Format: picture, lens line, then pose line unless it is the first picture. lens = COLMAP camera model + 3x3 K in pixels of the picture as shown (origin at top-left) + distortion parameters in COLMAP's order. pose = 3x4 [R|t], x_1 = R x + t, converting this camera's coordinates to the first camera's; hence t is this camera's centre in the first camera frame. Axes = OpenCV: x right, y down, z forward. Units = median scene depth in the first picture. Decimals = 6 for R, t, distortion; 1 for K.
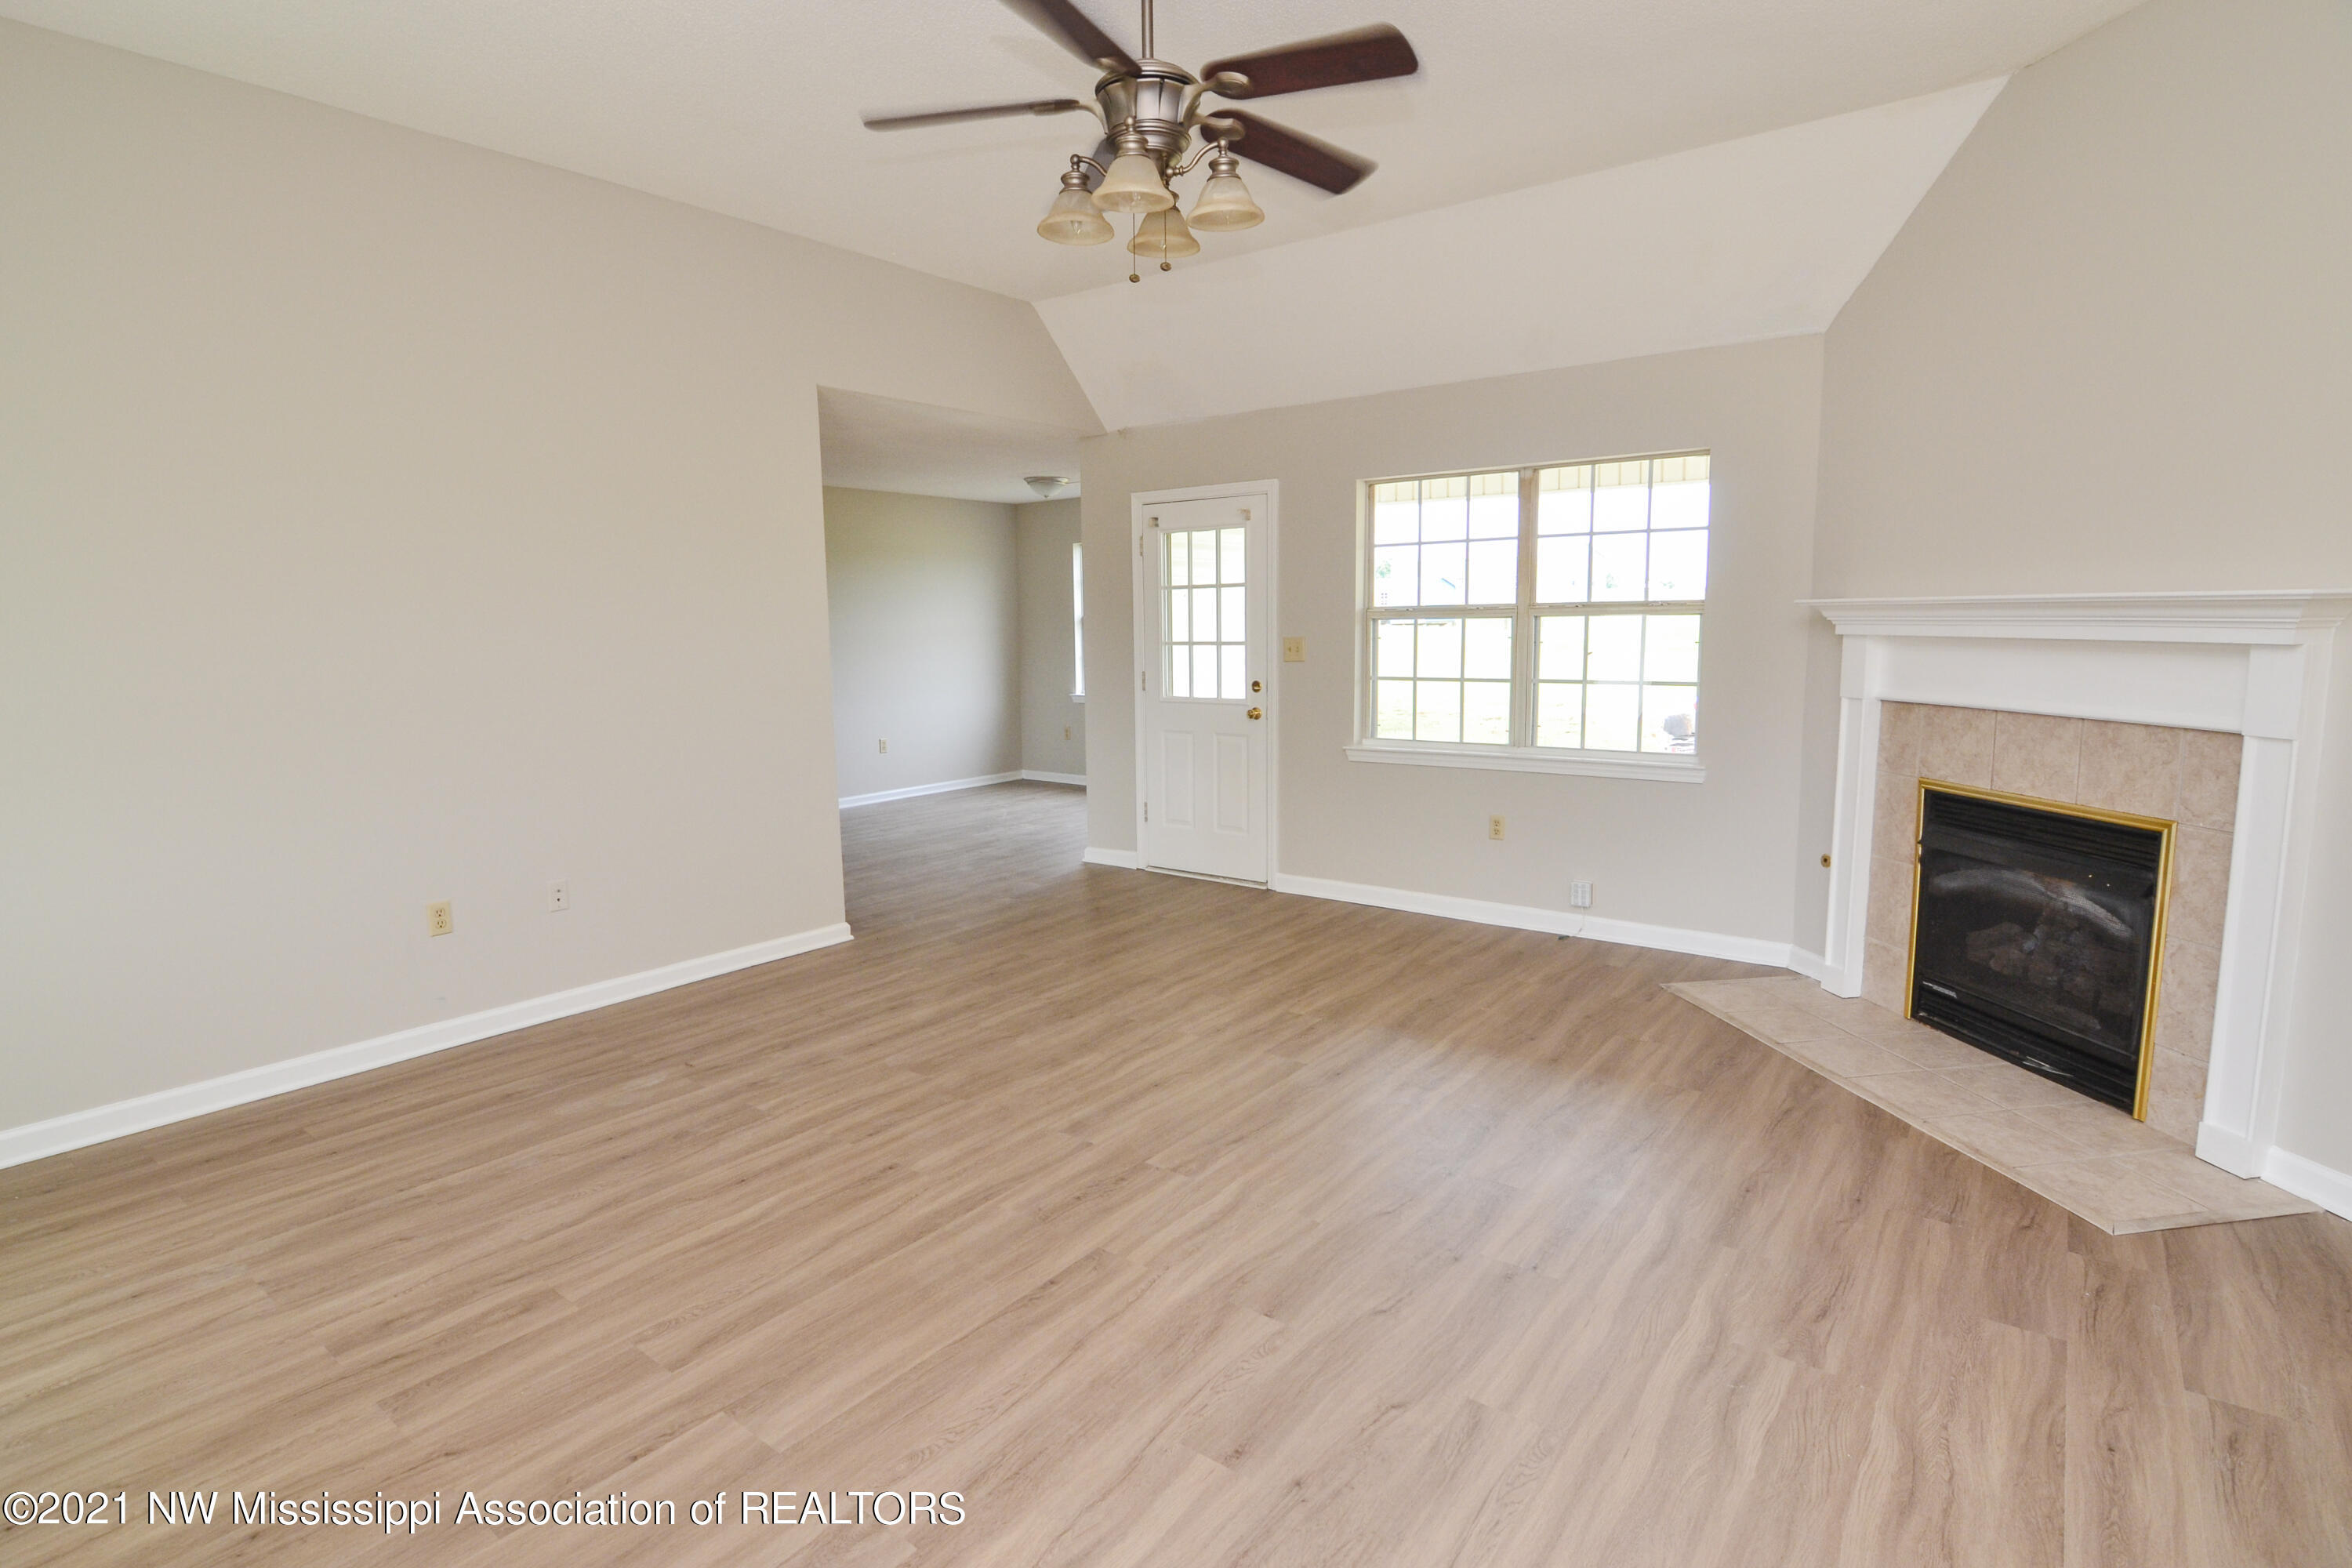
lens RADIAL K [[1173.5, 0, 1176.0], [0, 1173.5, 784.0], [0, 0, 1]] dist [-0.034124, -0.001426]
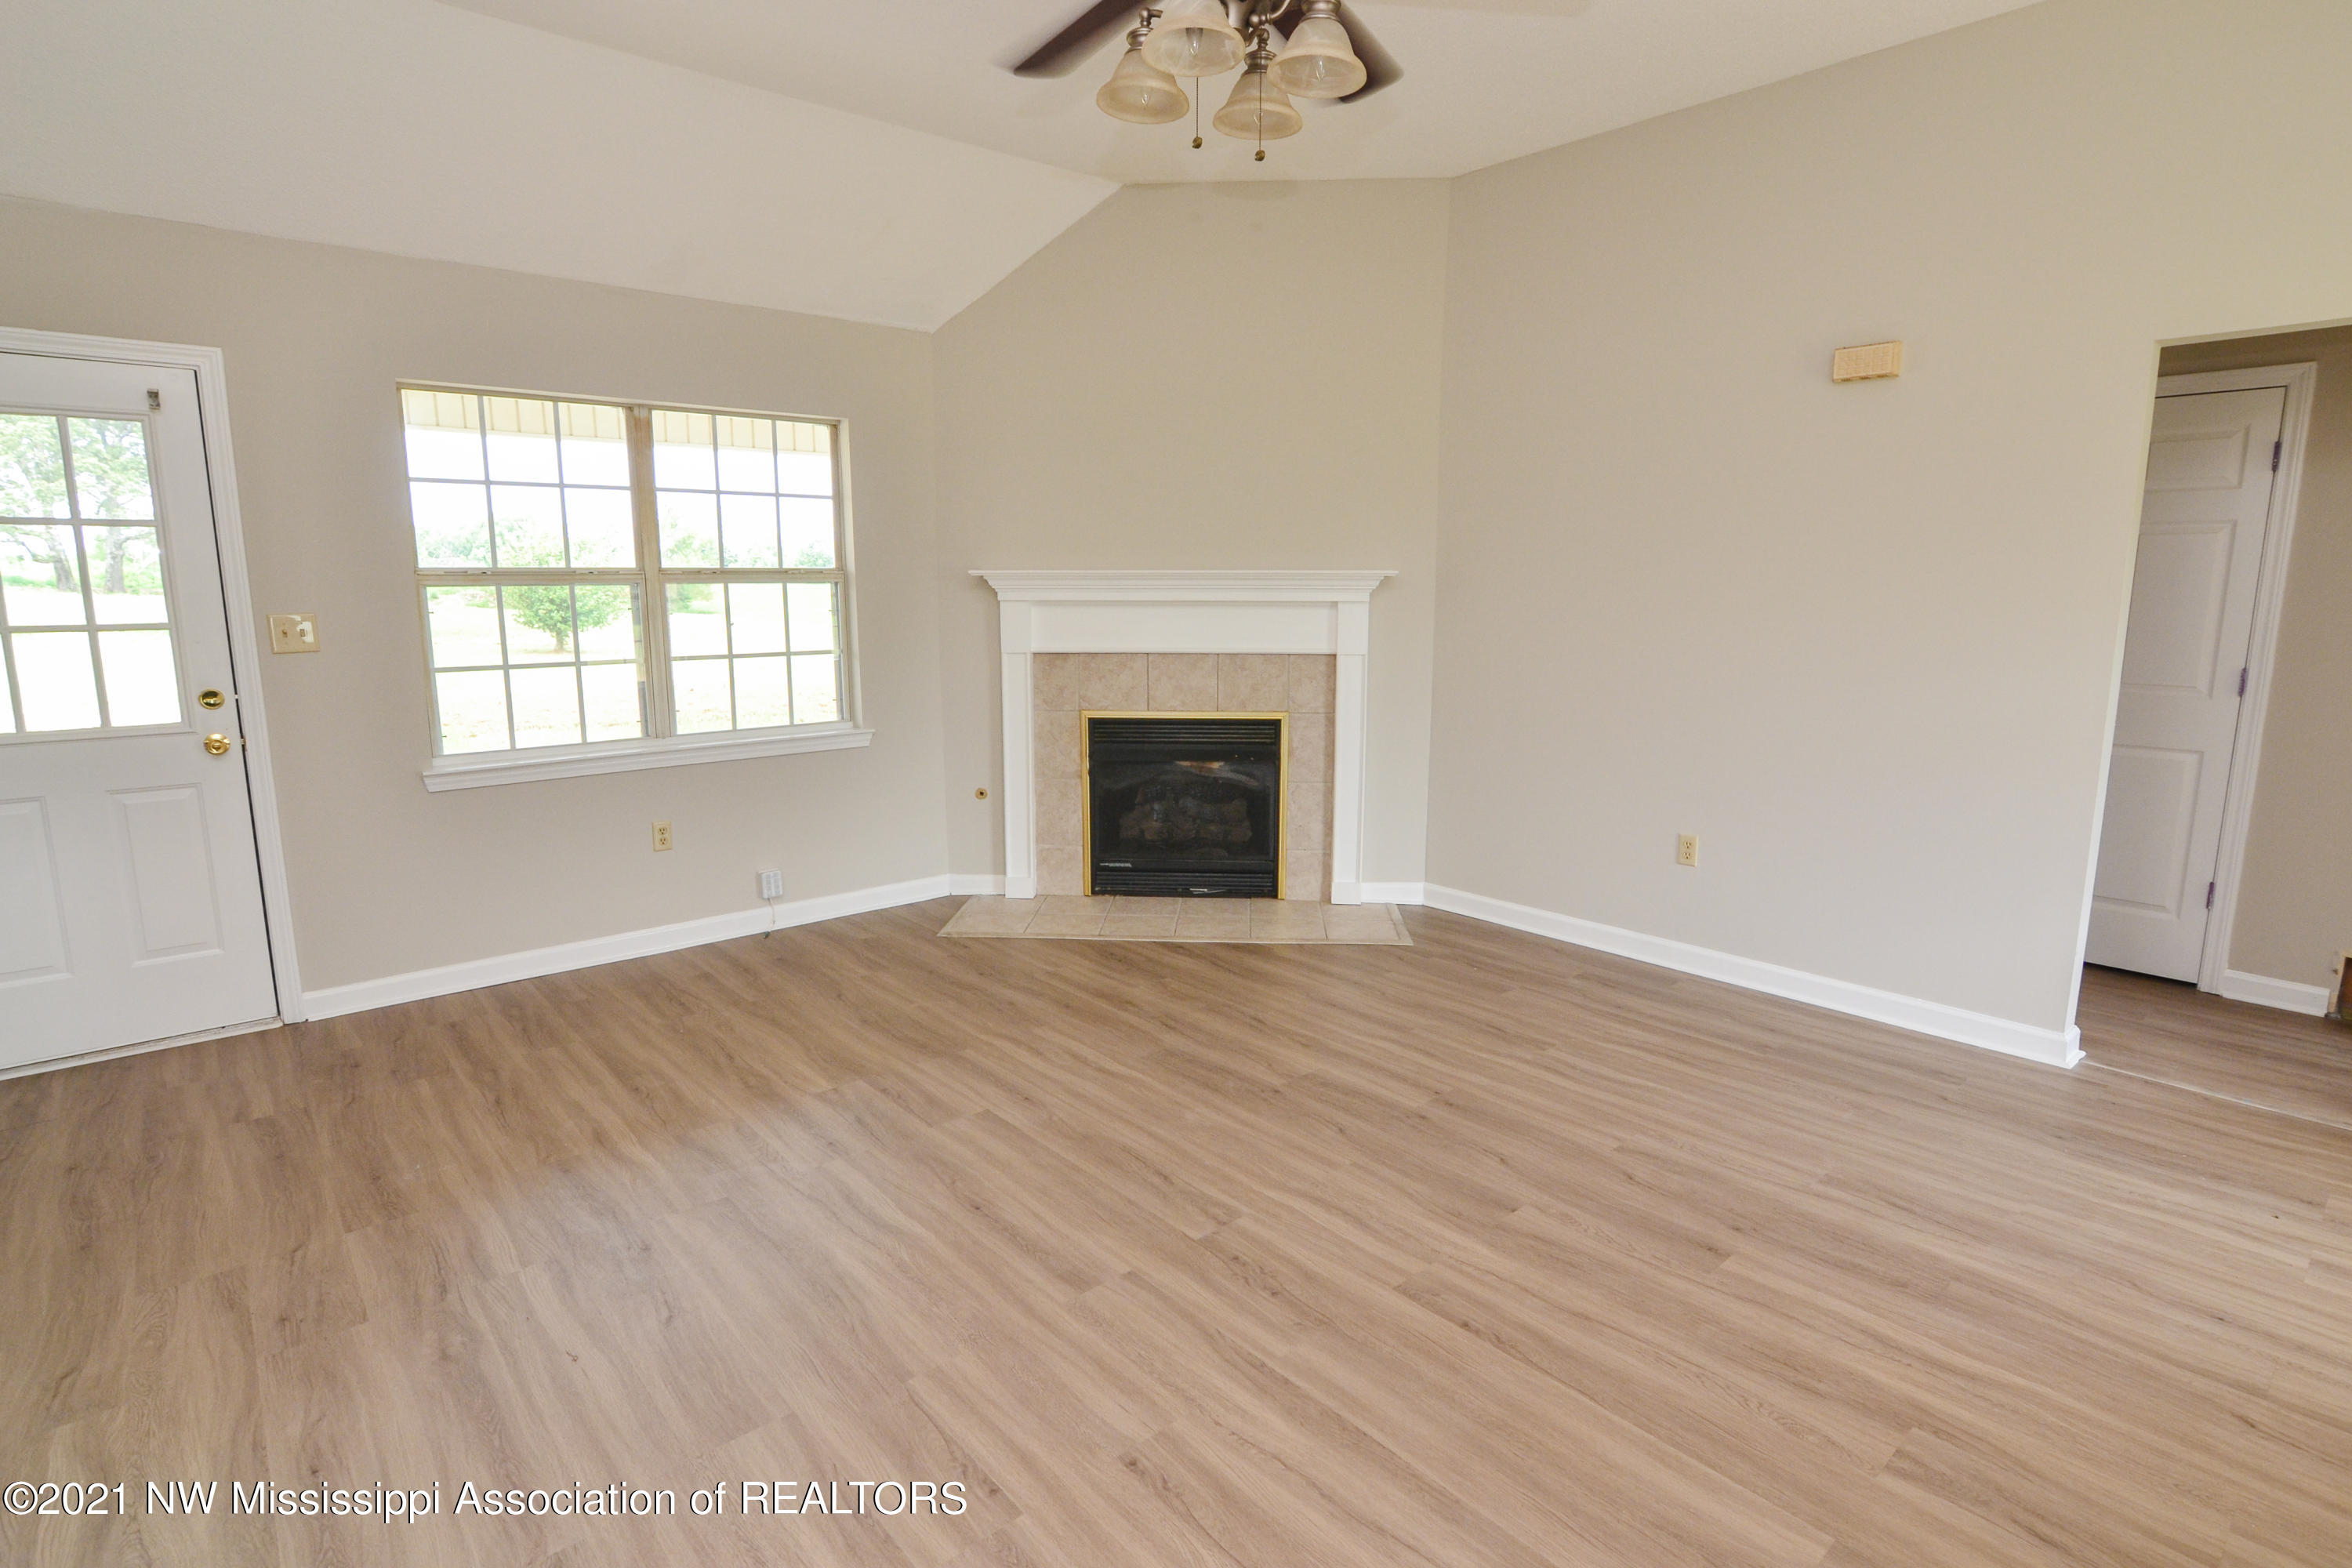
lens RADIAL K [[1155.7, 0, 1169.9], [0, 1155.7, 775.7], [0, 0, 1]] dist [-0.026034, 0.001992]
pose [[0.202776, -0.147242, 0.968092, -0.483233], [0.132201, 0.983696, 0.121924, -0.063023], [-0.970260, 0.103259, 0.218936, 0.506062]]
